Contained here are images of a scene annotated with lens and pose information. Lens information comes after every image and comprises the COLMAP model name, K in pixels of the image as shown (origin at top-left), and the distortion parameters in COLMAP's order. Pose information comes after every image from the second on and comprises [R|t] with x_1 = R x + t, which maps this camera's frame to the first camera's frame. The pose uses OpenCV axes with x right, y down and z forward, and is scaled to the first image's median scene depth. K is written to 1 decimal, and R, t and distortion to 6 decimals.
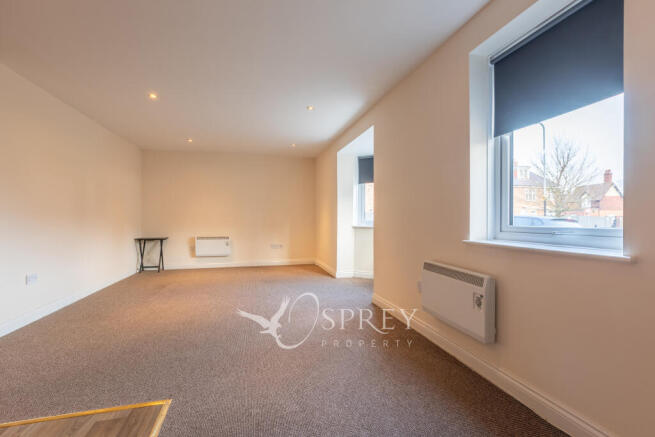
lens RADIAL K [[301.0, 0, 328.2], [0, 301.0, 216.9], [0, 0, 1]] dist [0.017131, 0.000900]
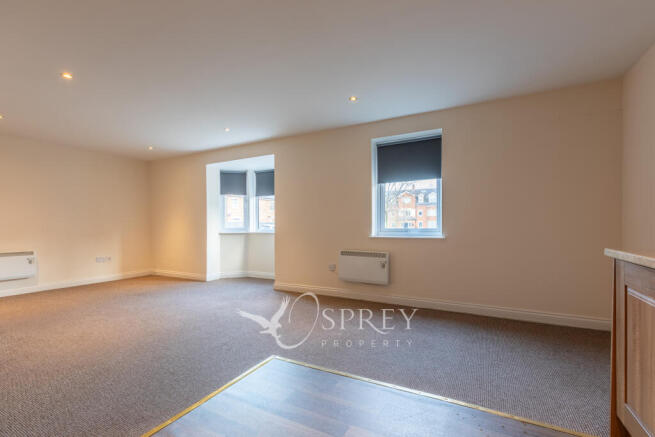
lens RADIAL K [[301.0, 0, 323.3], [0, 301.0, 223.3], [0, 0, 1]] dist [0.017131, 0.000900]
pose [[0.686047, 0.000273, 0.727557, -0.463983], [0.001316, 0.999998, -0.001616, -0.001254], [-0.727556, 0.002066, 0.686046, -0.038750]]
